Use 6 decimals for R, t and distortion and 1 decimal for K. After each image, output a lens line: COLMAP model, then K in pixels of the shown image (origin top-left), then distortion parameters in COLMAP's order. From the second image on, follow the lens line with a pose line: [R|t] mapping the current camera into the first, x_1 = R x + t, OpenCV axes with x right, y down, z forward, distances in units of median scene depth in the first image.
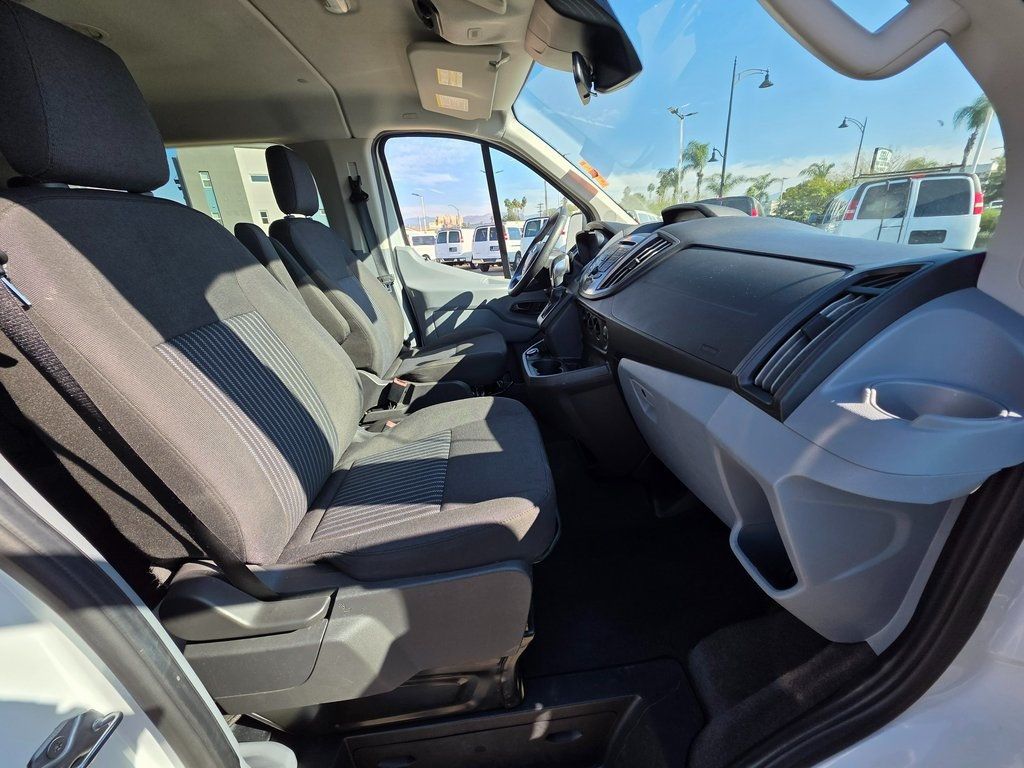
lens RADIAL K [[408.2, 0, 518.2], [0, 408.2, 385.9], [0, 0, 1]] dist [0.000369, 0.000268]
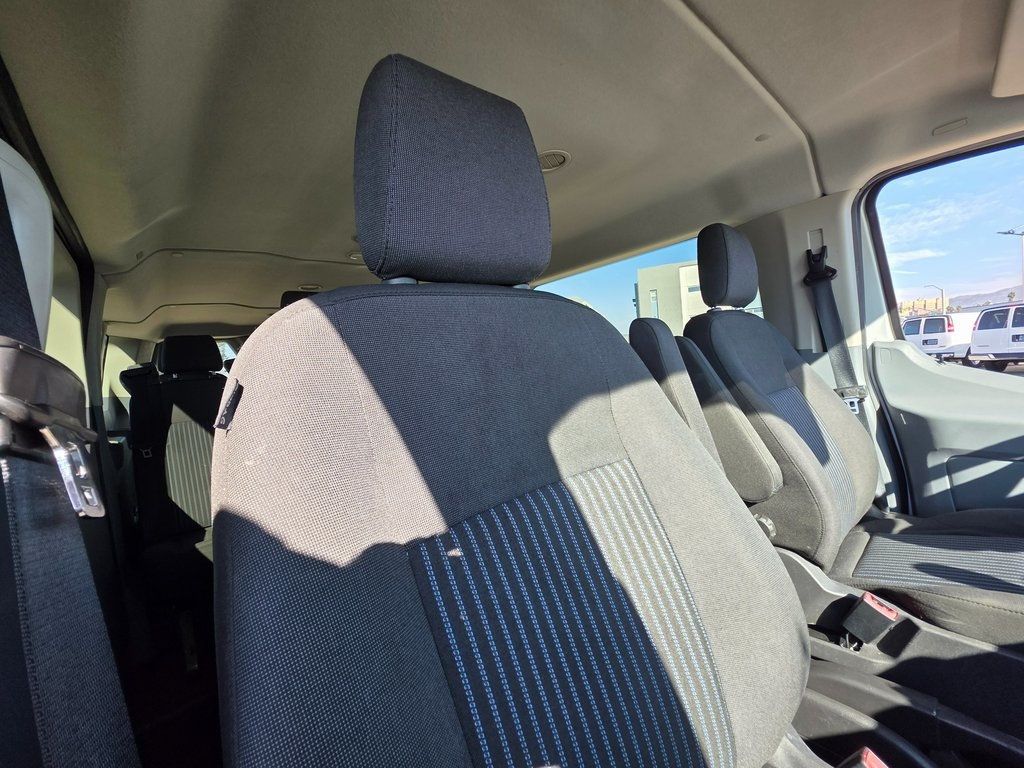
lens RADIAL K [[409.0, 0, 512.0], [0, 409.0, 384.0], [0, 0, 1]] dist [0.000968, 0.000108]
pose [[0.592730, 0.044824, -0.804153, -0.139851], [-0.229423, 0.966482, -0.115233, -0.091374], [0.772034, 0.252793, 0.583146, 0.255331]]
